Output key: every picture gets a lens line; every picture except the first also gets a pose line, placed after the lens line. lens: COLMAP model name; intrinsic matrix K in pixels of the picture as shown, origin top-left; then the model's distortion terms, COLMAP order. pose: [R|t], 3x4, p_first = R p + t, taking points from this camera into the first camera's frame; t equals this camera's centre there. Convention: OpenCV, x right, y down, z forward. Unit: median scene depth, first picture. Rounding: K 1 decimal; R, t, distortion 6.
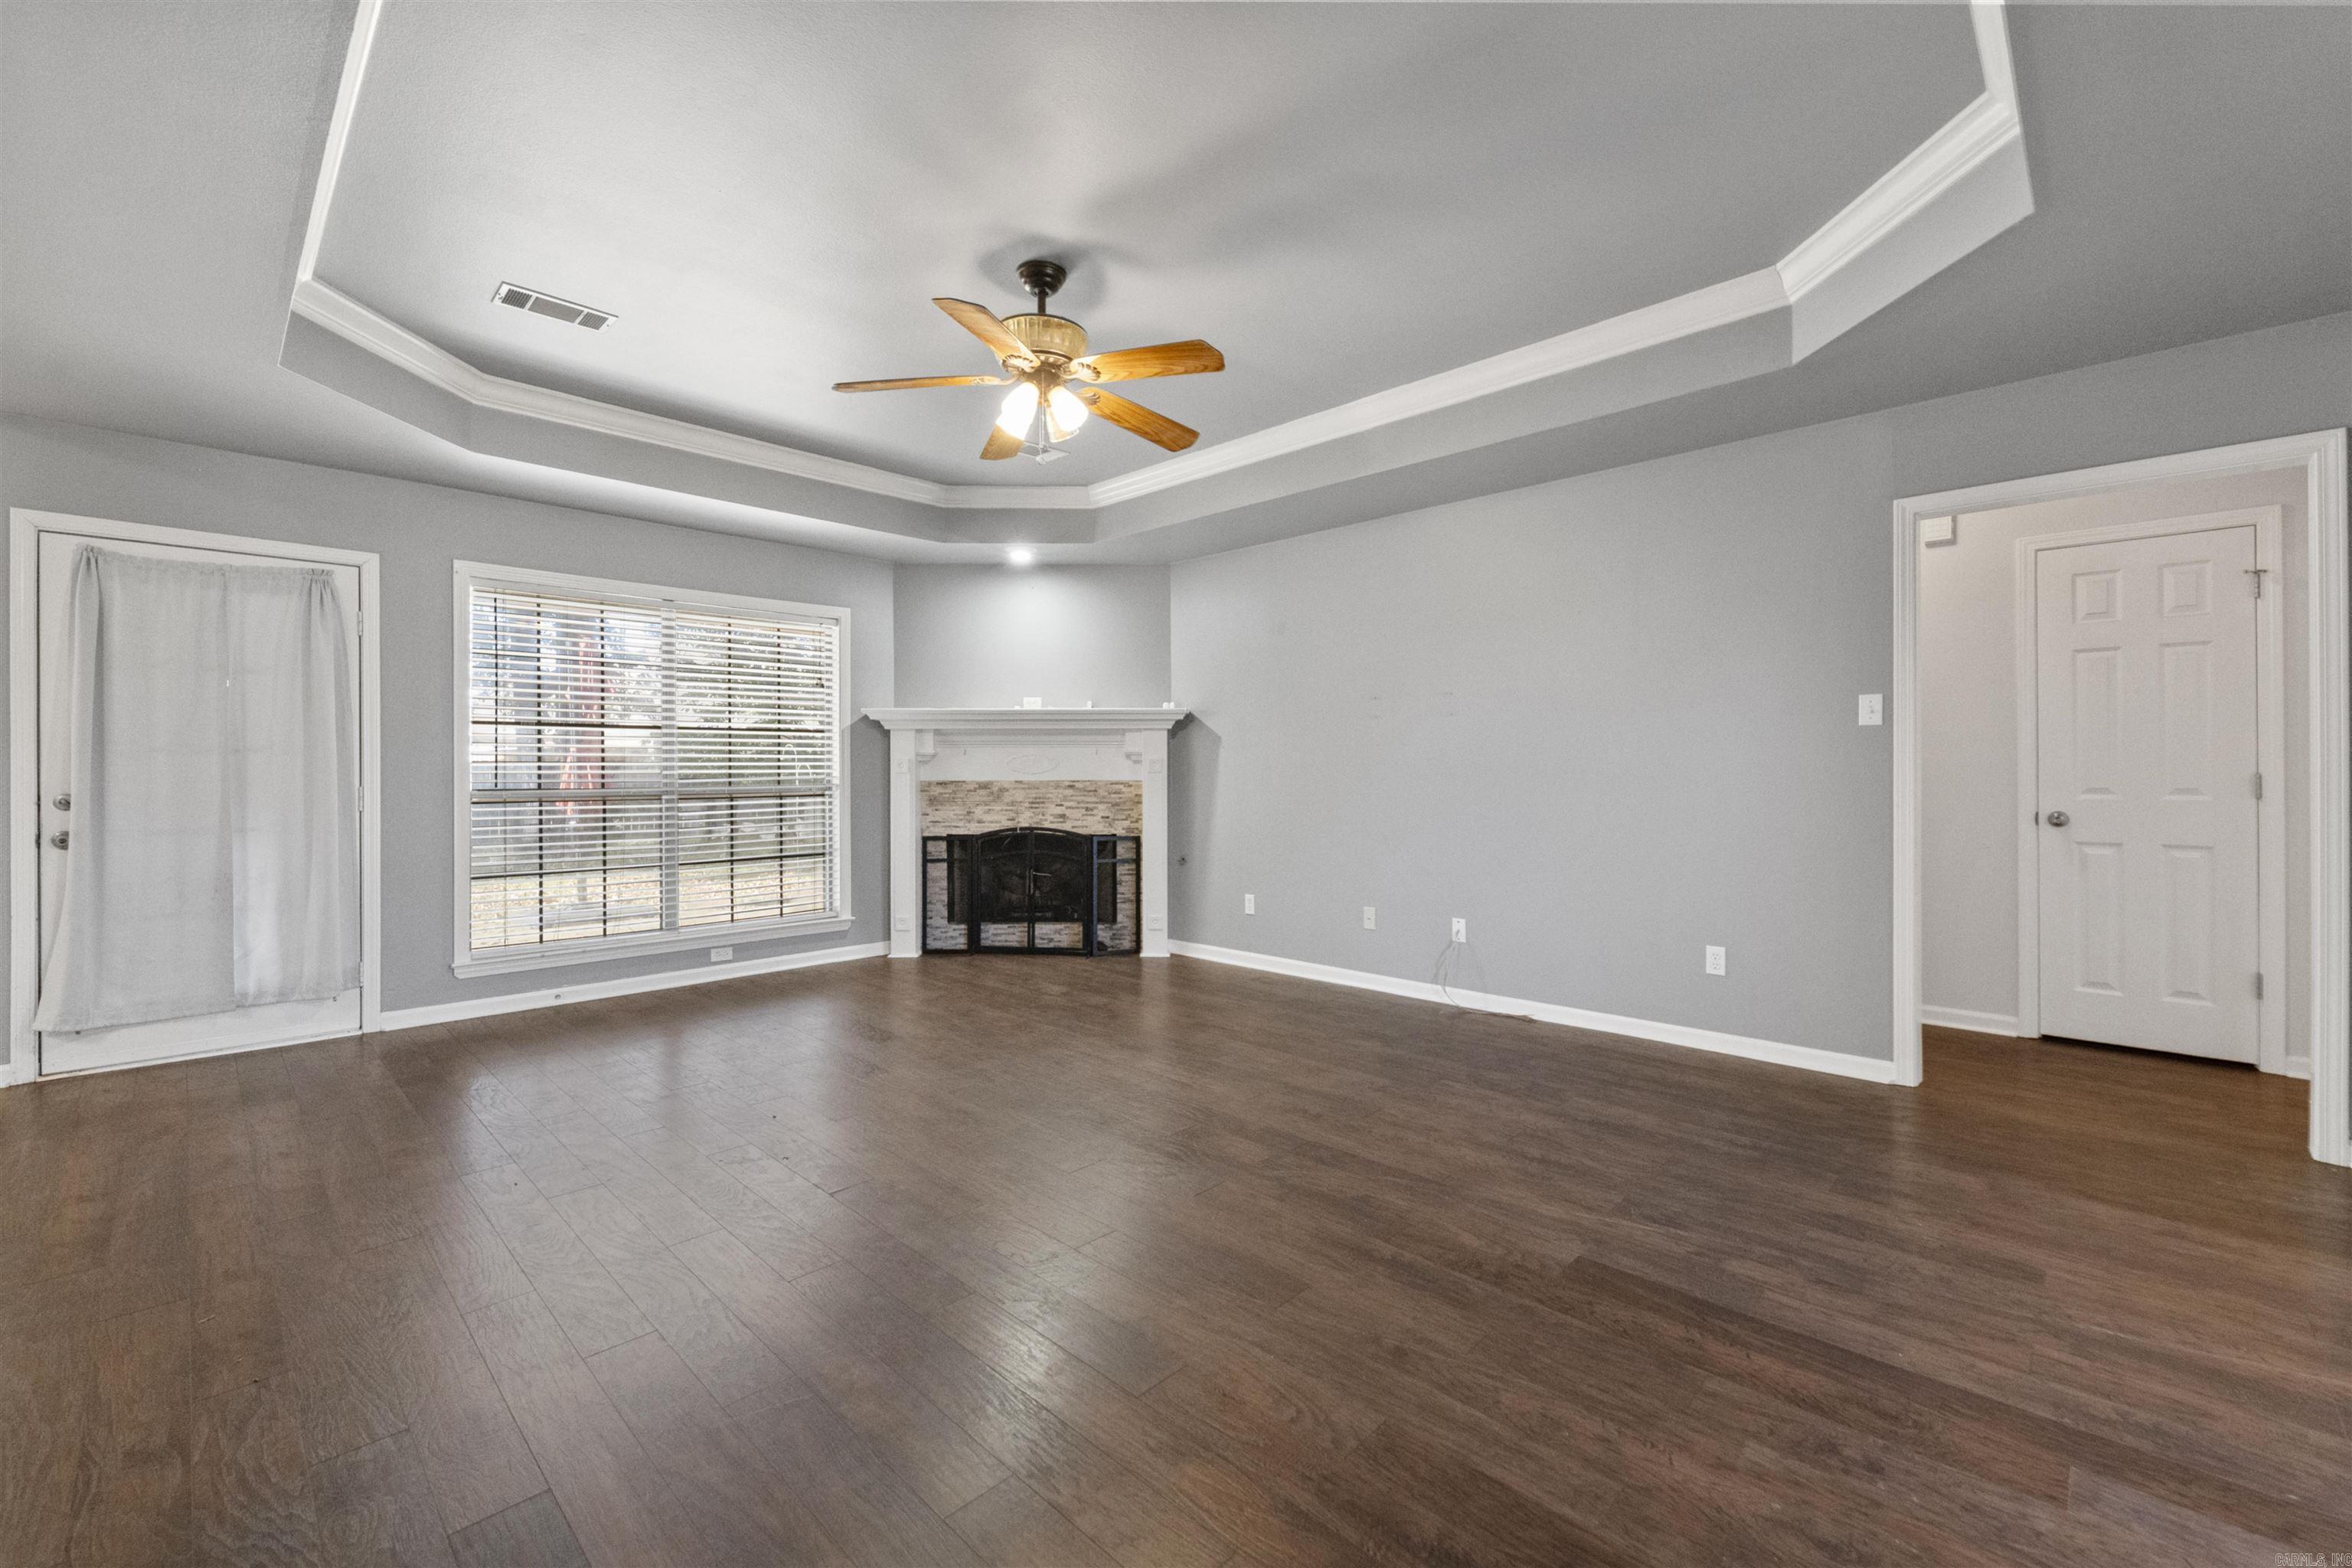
lens RADIAL K [[967.4, 0, 1159.2], [0, 967.4, 771.8], [0, 0, 1]] dist [0.001126, 0.000061]
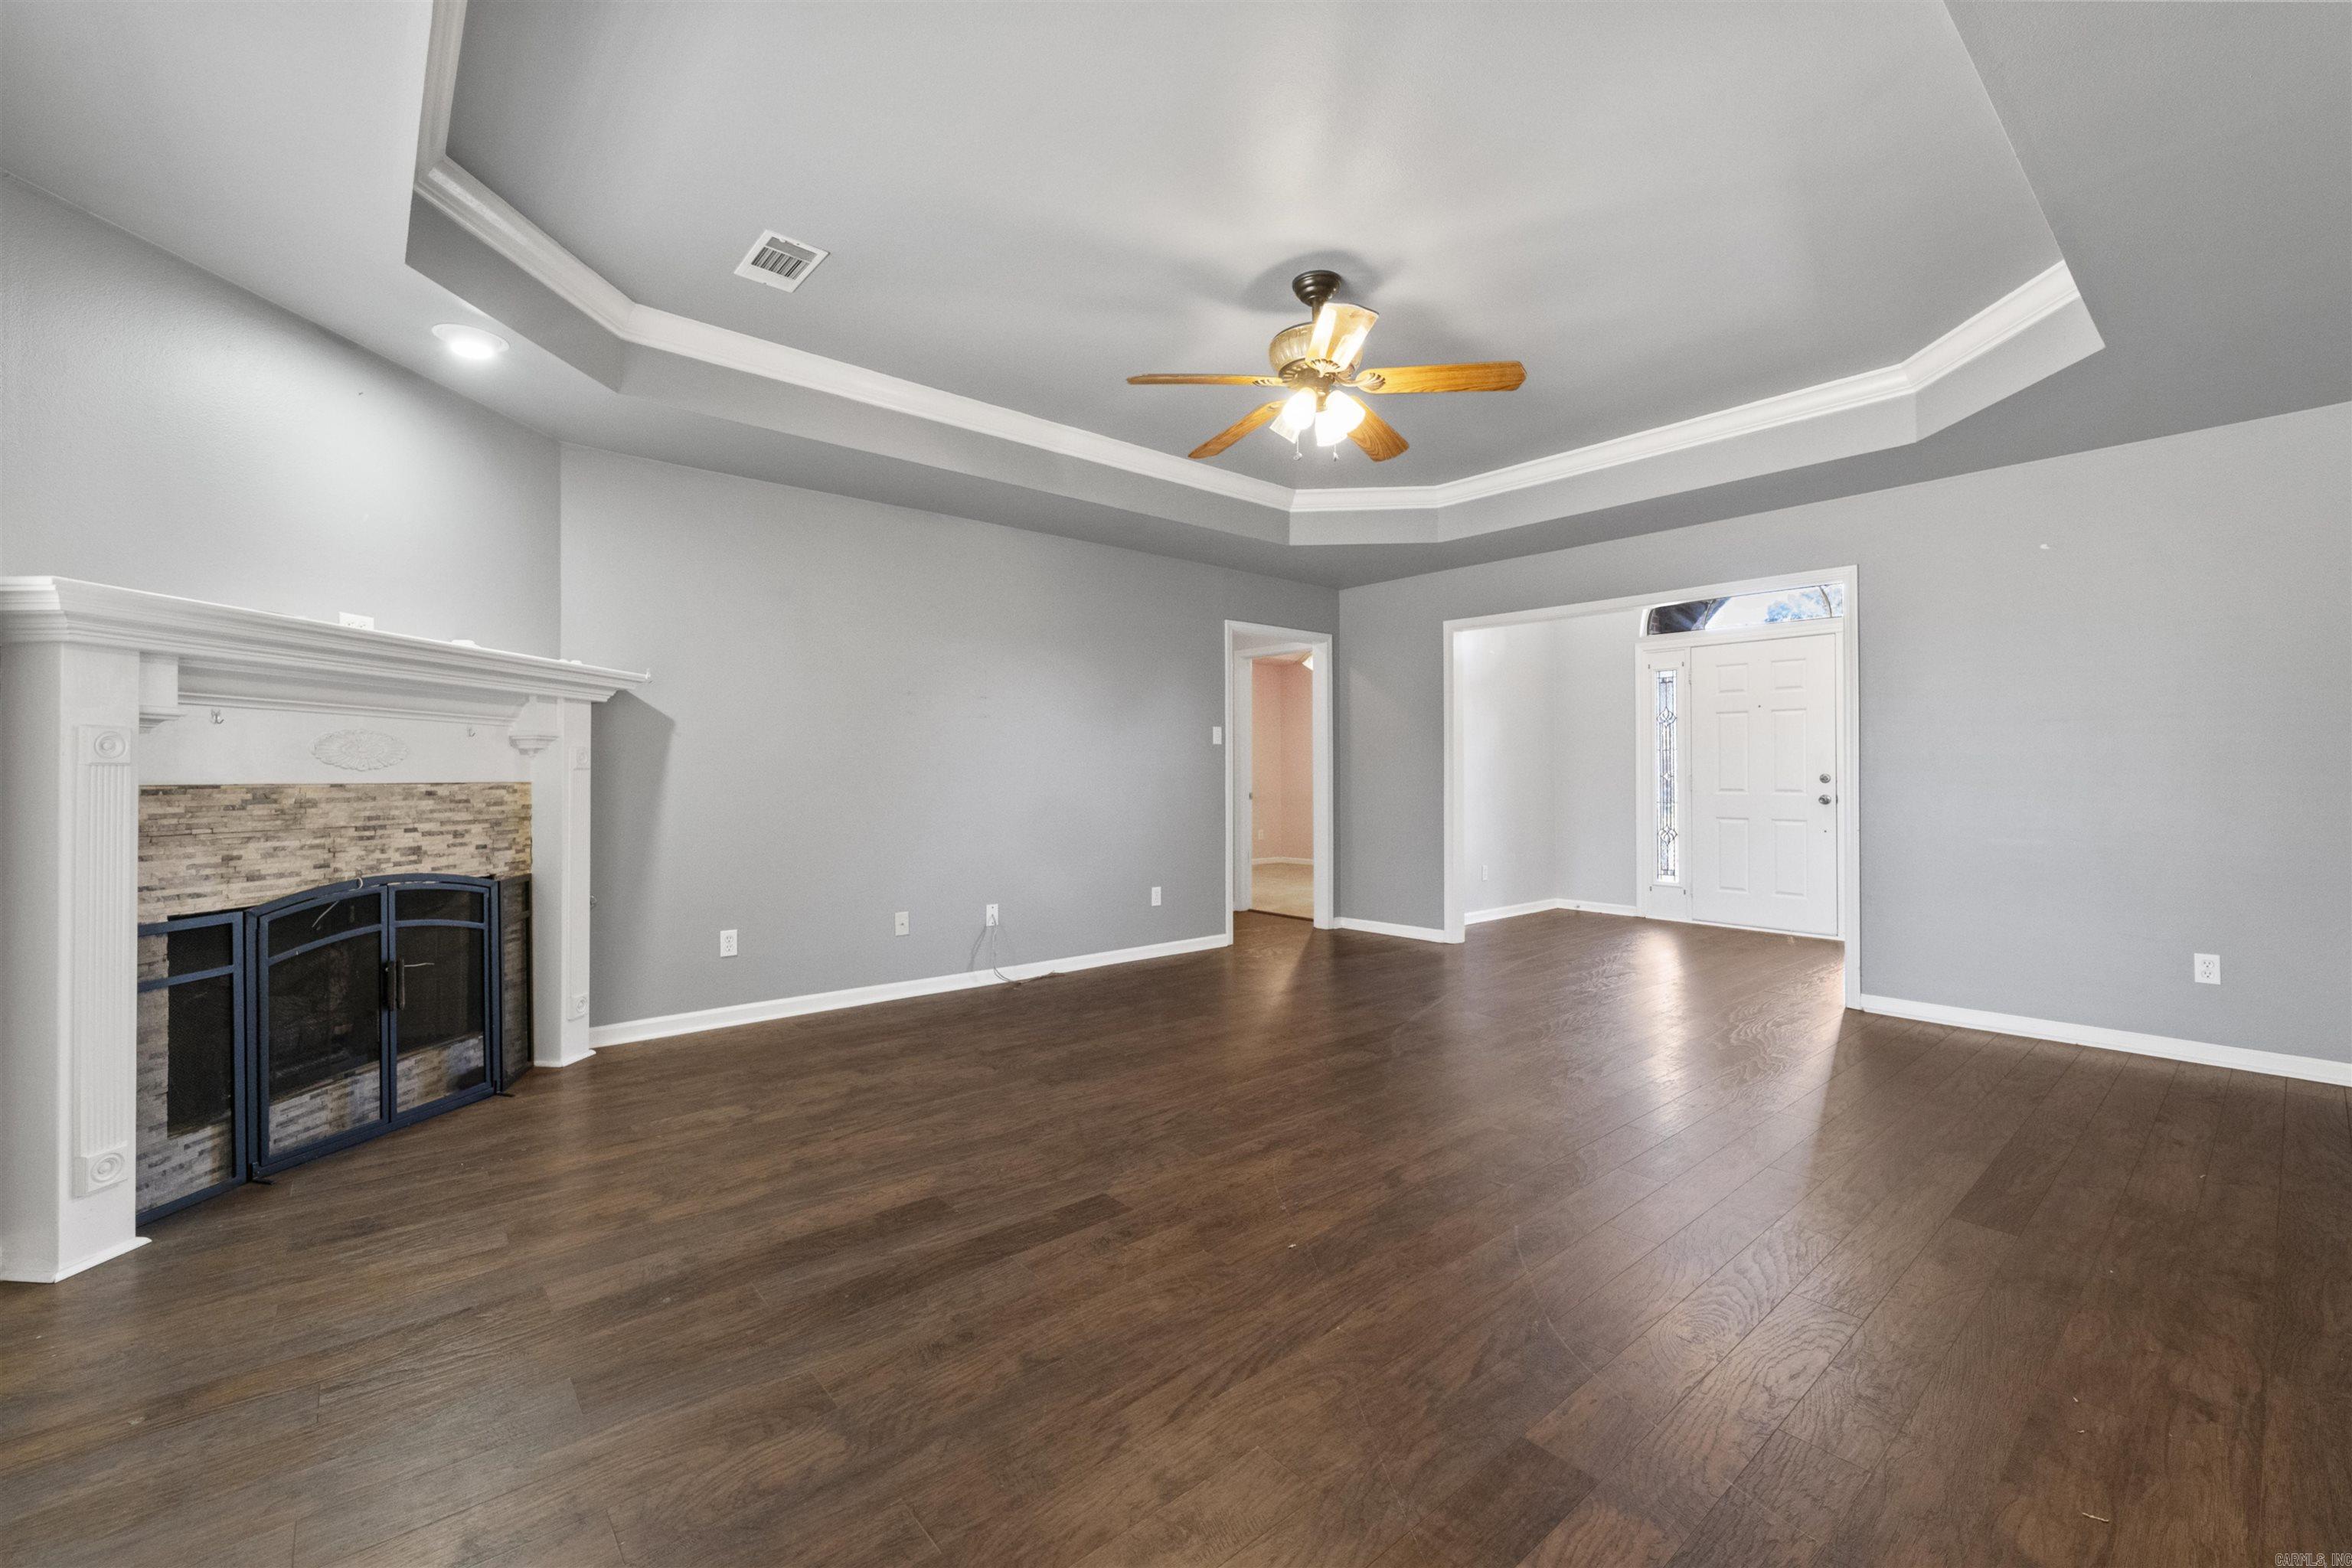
lens RADIAL K [[967.4, 0, 1178.1], [0, 967.4, 764.9], [0, 0, 1]] dist [0.001126, 0.000061]
pose [[0.076271, 0.014119, 0.996987, -0.599593], [0.003496, 0.999890, -0.014427, 0.008343], [-0.997081, 0.004586, 0.076213, 0.553193]]
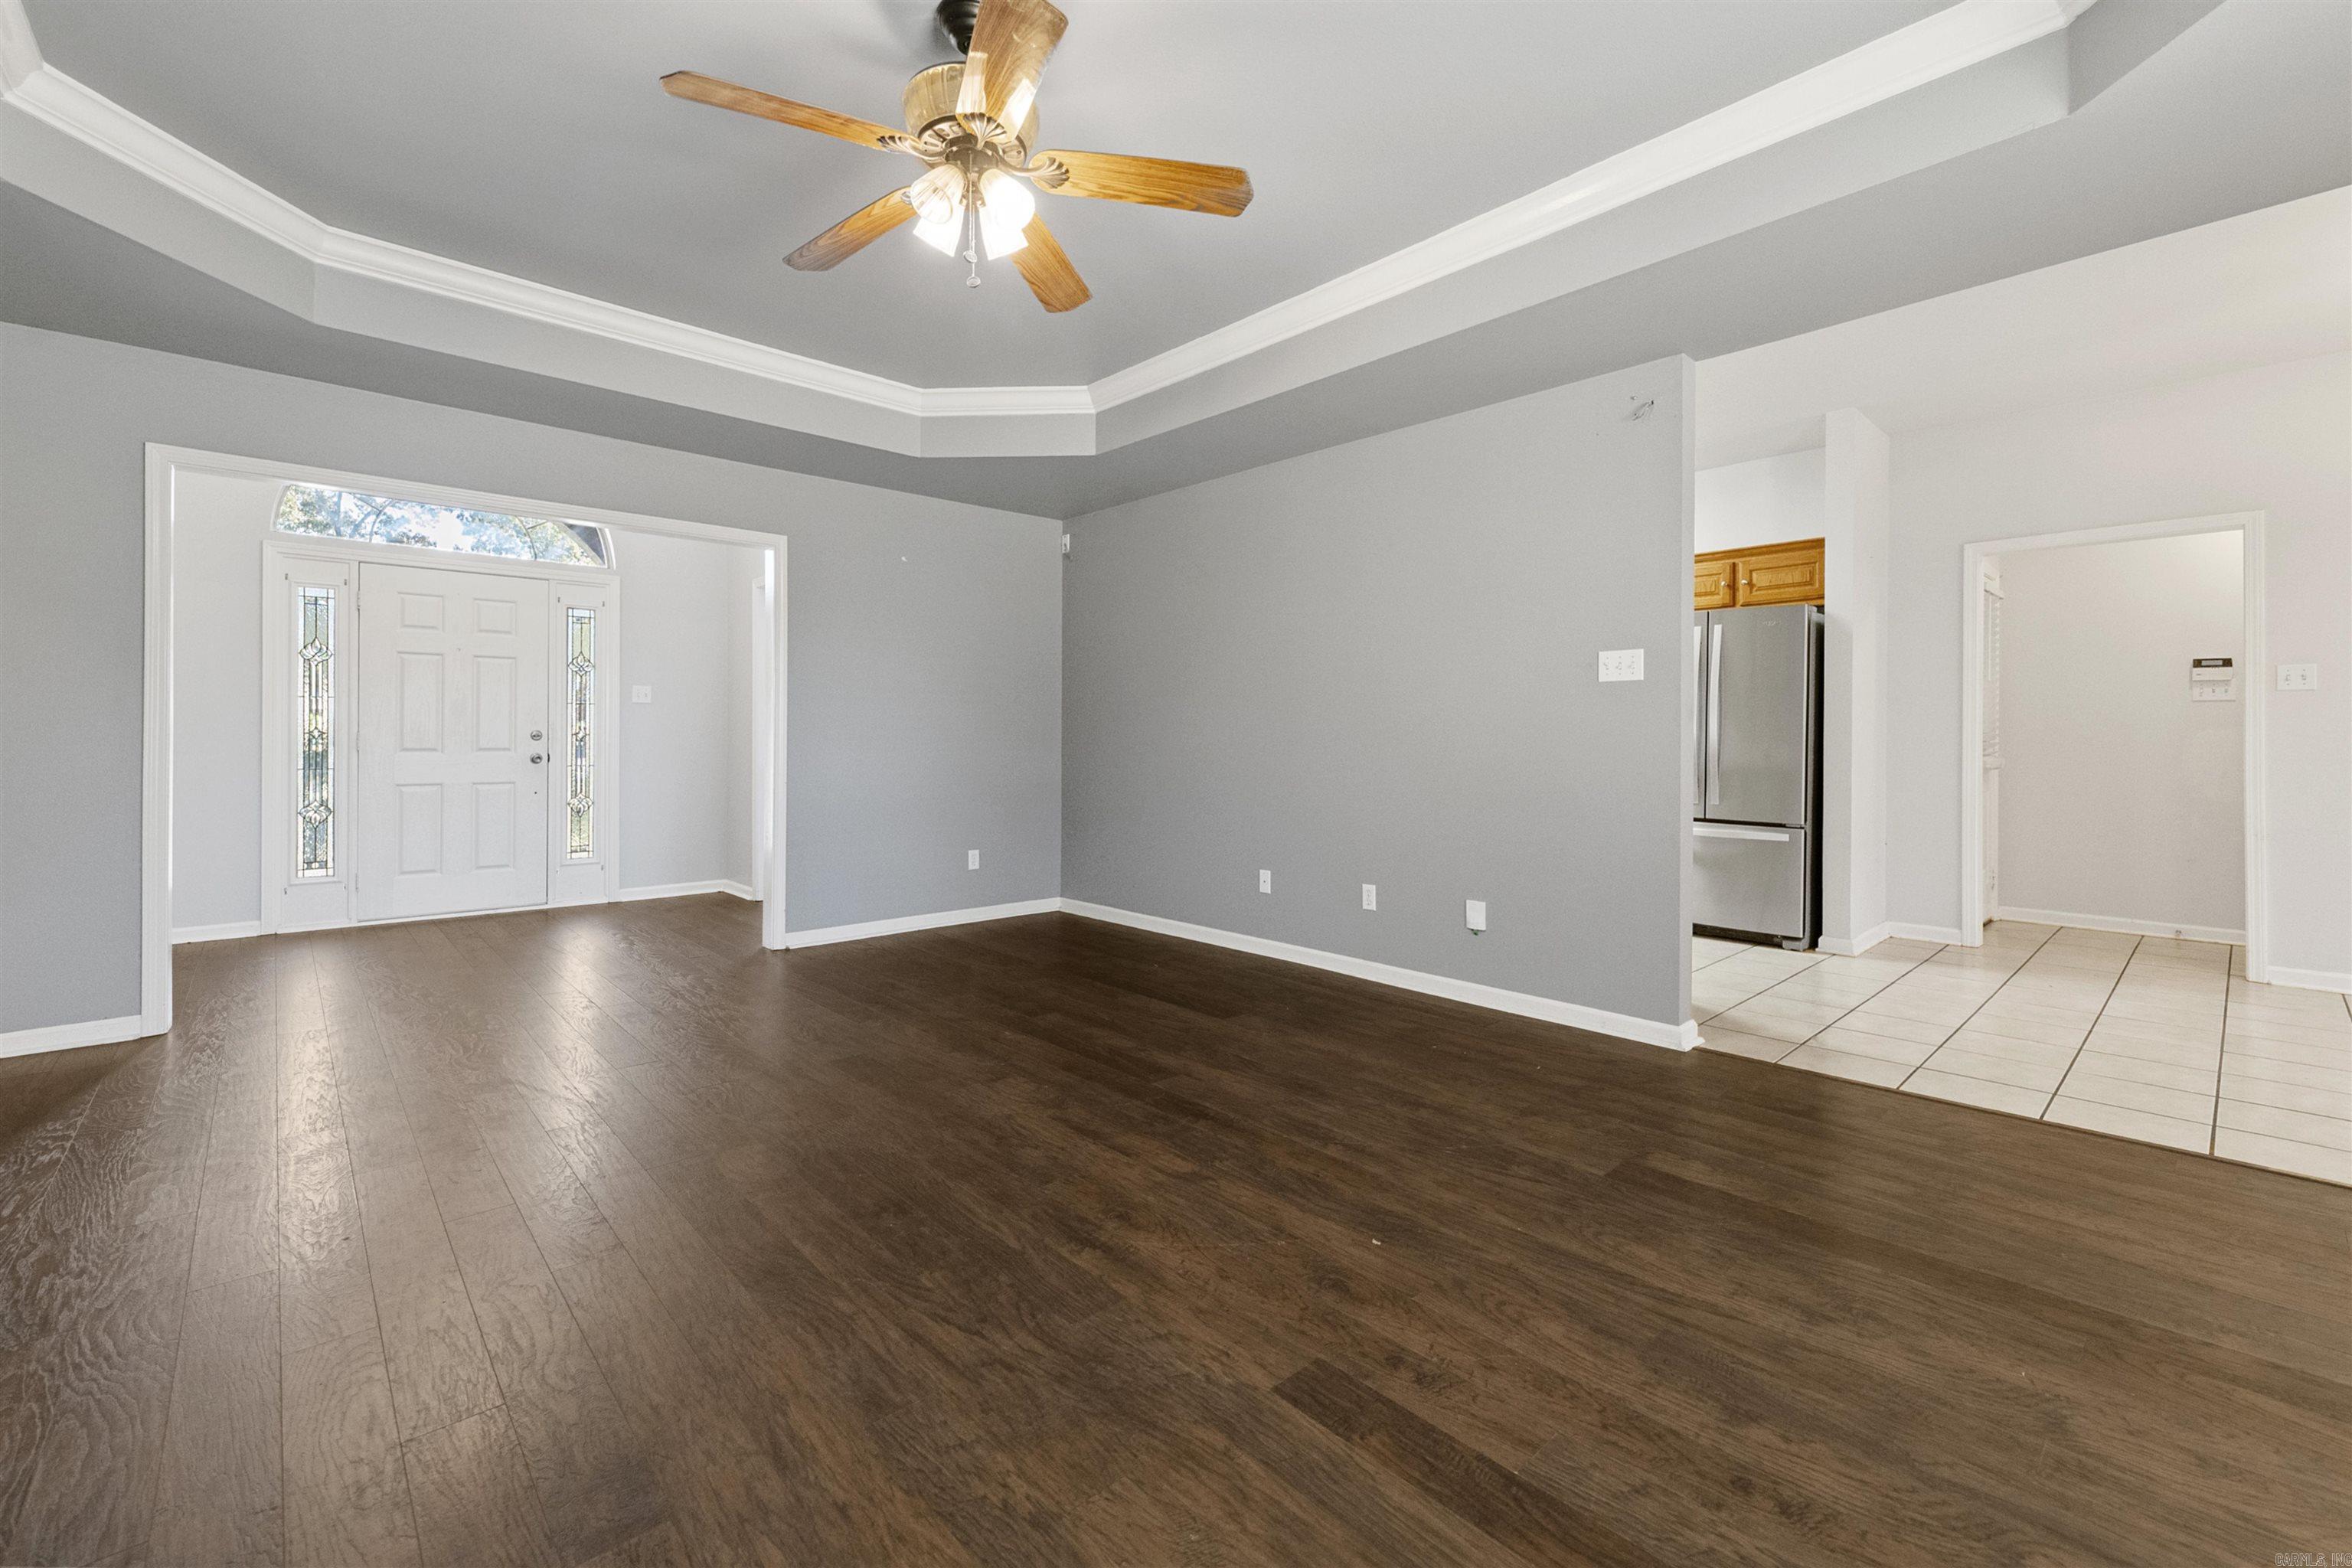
lens RADIAL K [[967.4, 0, 1175.1], [0, 967.4, 737.0], [0, 0, 1]] dist [0.001126, 0.000061]
pose [[-0.998865, 0.000998, 0.047612, -0.161447], [0.001176, 0.999992, 0.003703, 0.009540], [-0.047608, 0.003755, -0.998859, 0.885972]]
